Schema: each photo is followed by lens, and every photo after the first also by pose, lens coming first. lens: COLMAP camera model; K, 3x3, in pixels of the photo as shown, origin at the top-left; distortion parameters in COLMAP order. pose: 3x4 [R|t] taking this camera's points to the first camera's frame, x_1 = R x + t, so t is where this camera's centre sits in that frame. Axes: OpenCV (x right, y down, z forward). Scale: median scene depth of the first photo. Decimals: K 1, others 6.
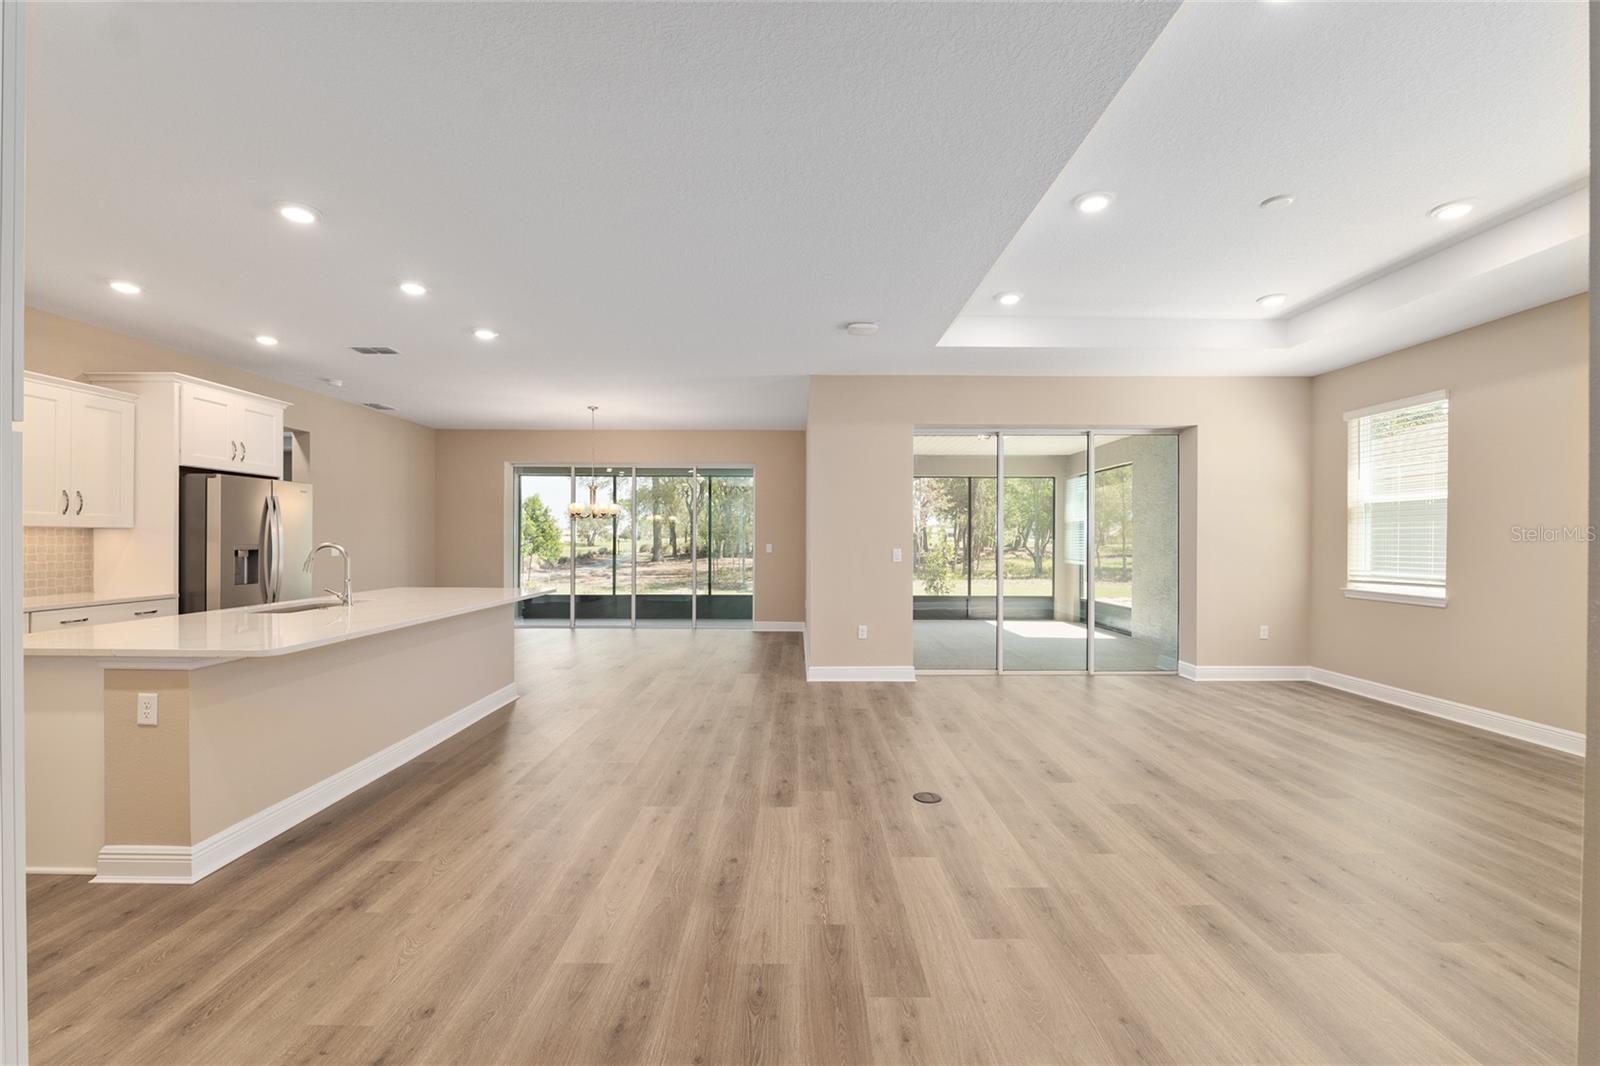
lens RADIAL K [[656.2, 0, 800.0], [0, 656.2, 533.0], [0, 0, 1]] dist [0.000390, 0.000016]
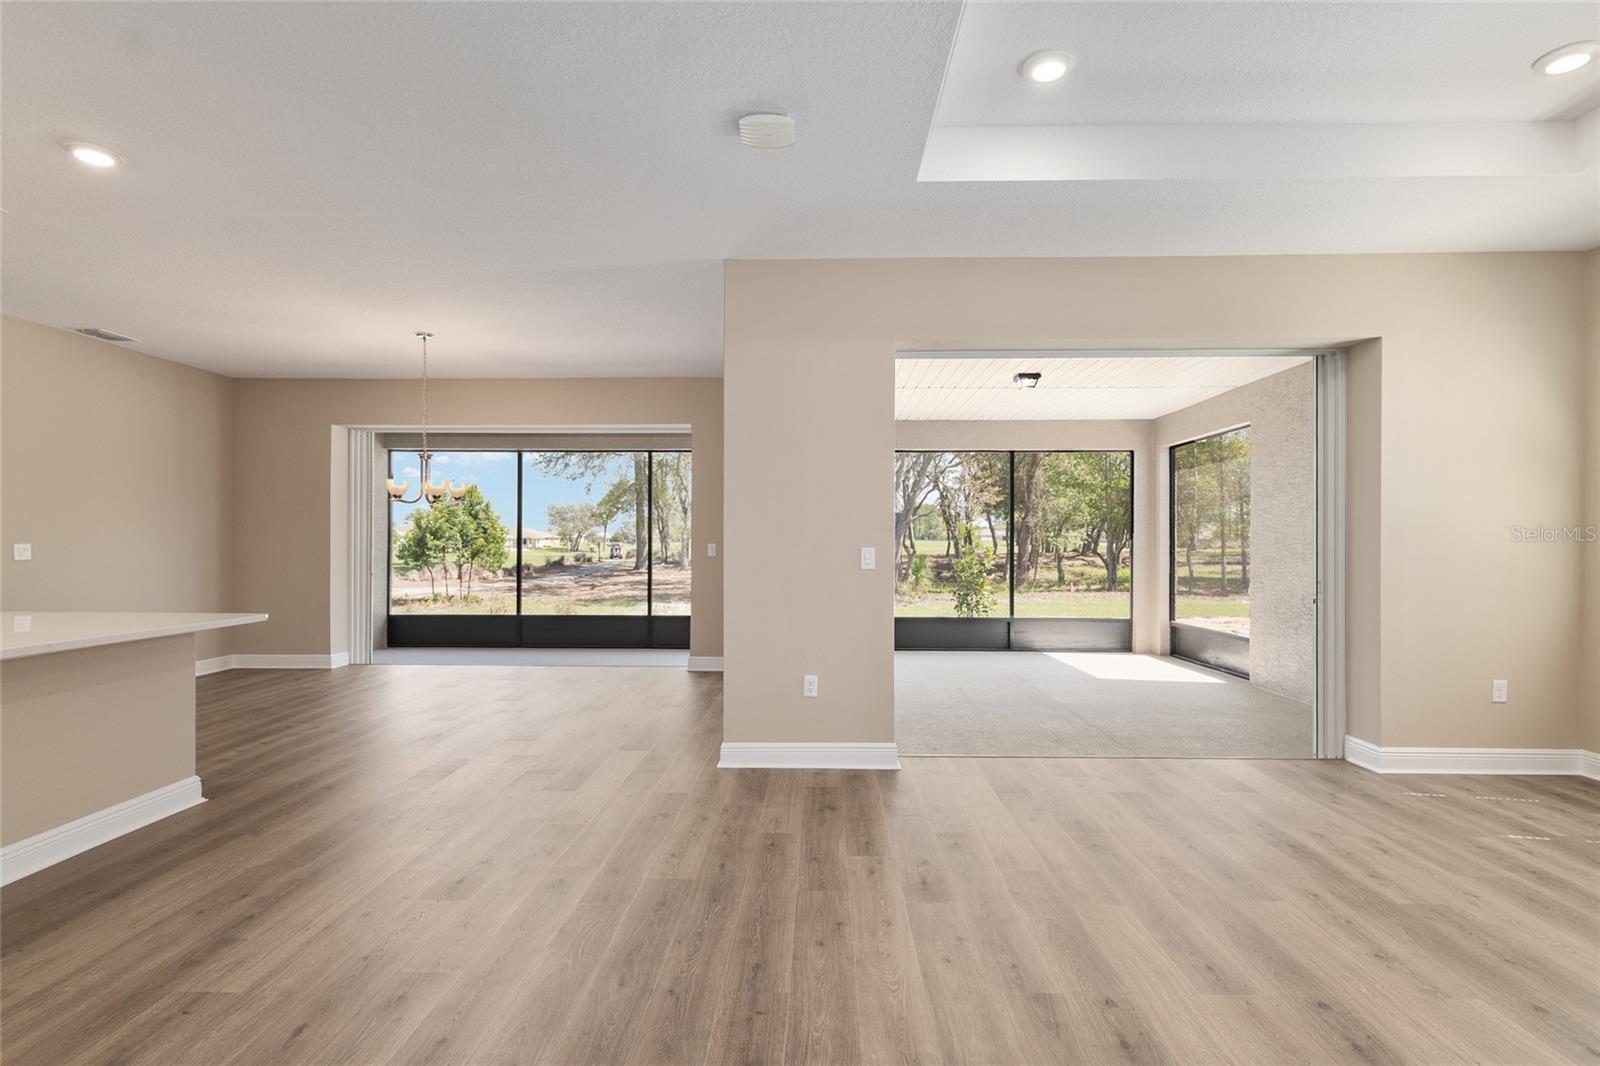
lens RADIAL K [[771.6, 0, 795.9], [0, 771.6, 536.7], [0, 0, 1]] dist [0.000158, 0.000035]
pose [[0.999165, -0.000275, -0.040866, 0.073934], [0.000316, 0.999999, 0.000990, 0.008935], [0.040866, -0.001002, 0.999164, 0.194304]]
